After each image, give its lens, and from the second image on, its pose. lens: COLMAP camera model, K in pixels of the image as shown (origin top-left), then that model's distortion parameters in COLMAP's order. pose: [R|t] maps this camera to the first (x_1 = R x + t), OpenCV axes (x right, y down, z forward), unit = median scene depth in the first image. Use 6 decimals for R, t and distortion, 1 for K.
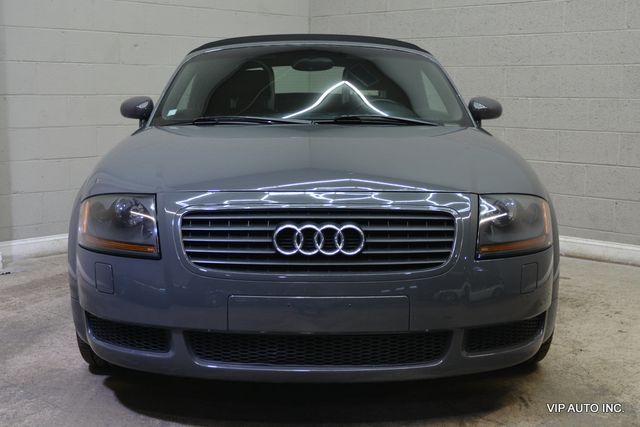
lens RADIAL K [[870.7, 0, 323.8], [0, 870.7, 211.3], [0, 0, 1]] dist [0.003949, 0.013851]
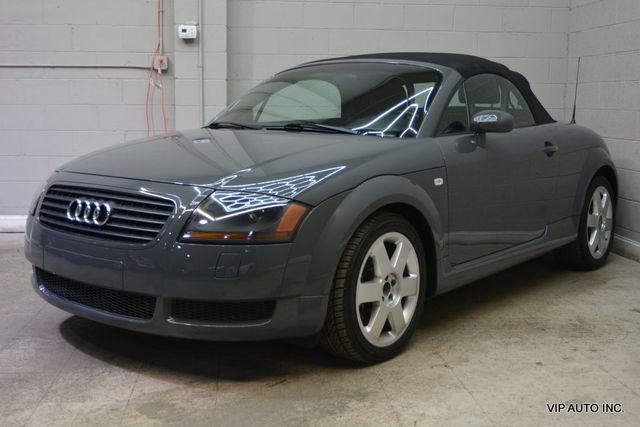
lens RADIAL K [[798.6, 0, 319.2], [0, 798.6, 213.8], [0, 0, 1]] dist [-0.010157, -0.000903]
pose [[0.756576, 0.094871, -0.646987, 0.836608], [-0.097775, 0.994709, 0.031523, -0.029709], [0.646555, 0.039409, 0.761849, 0.234847]]
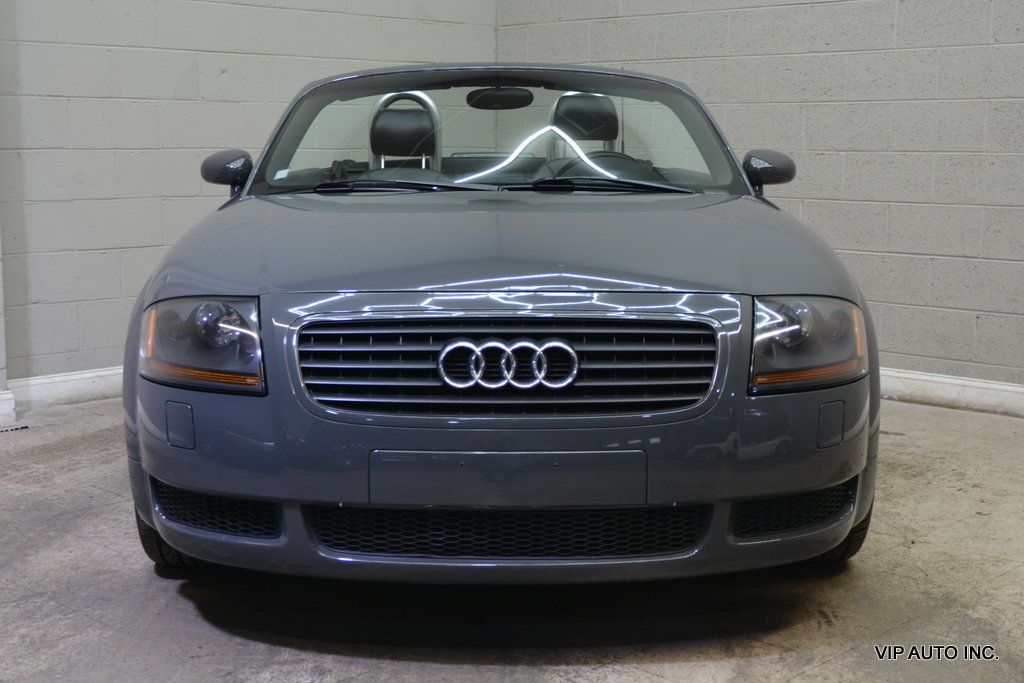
lens RADIAL K [[1398.0, 0, 517.1], [0, 1398.0, 342.1], [0, 0, 1]] dist [0.007942, -0.012687]
pose [[0.999994, -0.001711, -0.003052, 0.003218], [0.001718, 0.999996, 0.002183, 0.010218], [0.003048, -0.002188, 0.999993, -0.039541]]
